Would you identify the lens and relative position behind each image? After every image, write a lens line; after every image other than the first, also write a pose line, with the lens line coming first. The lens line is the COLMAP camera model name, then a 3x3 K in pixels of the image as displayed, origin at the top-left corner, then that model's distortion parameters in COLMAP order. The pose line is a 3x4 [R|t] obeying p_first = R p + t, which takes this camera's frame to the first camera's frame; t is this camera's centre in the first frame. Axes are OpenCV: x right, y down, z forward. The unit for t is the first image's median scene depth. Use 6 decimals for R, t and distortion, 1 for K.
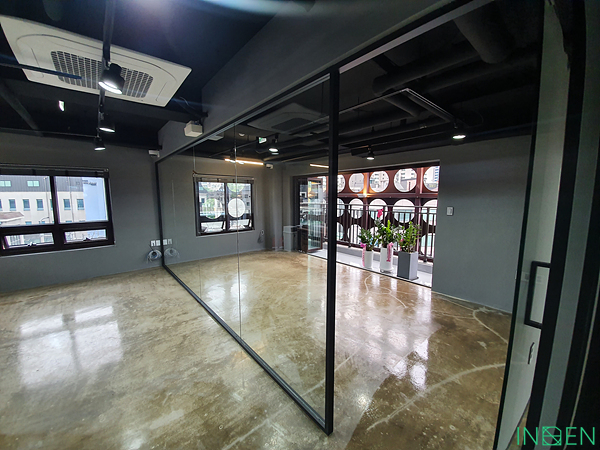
lens RADIAL K [[238.4, 0, 304.2], [0, 238.4, 223.4], [0, 0, 1]] dist [0.017482, -0.016513]
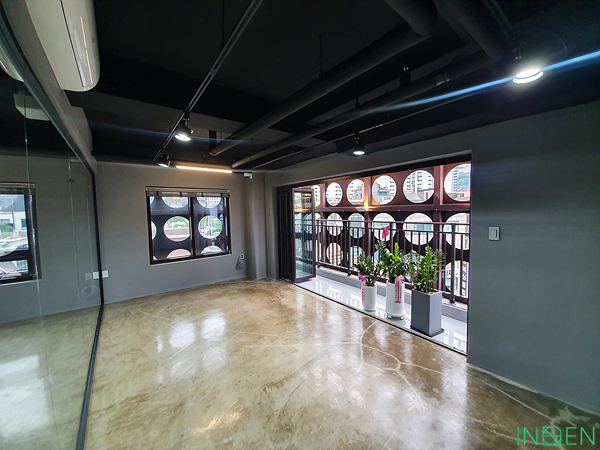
lens RADIAL K [[238.4, 0, 304.2], [0, 238.4, 223.4], [0, 0, 1]] dist [0.017482, -0.016513]
pose [[0.997791, -0.018231, -0.063885, 0.130535], [0.014617, 0.998291, -0.056575, -0.036788], [0.064807, 0.055516, 0.996352, 0.278714]]
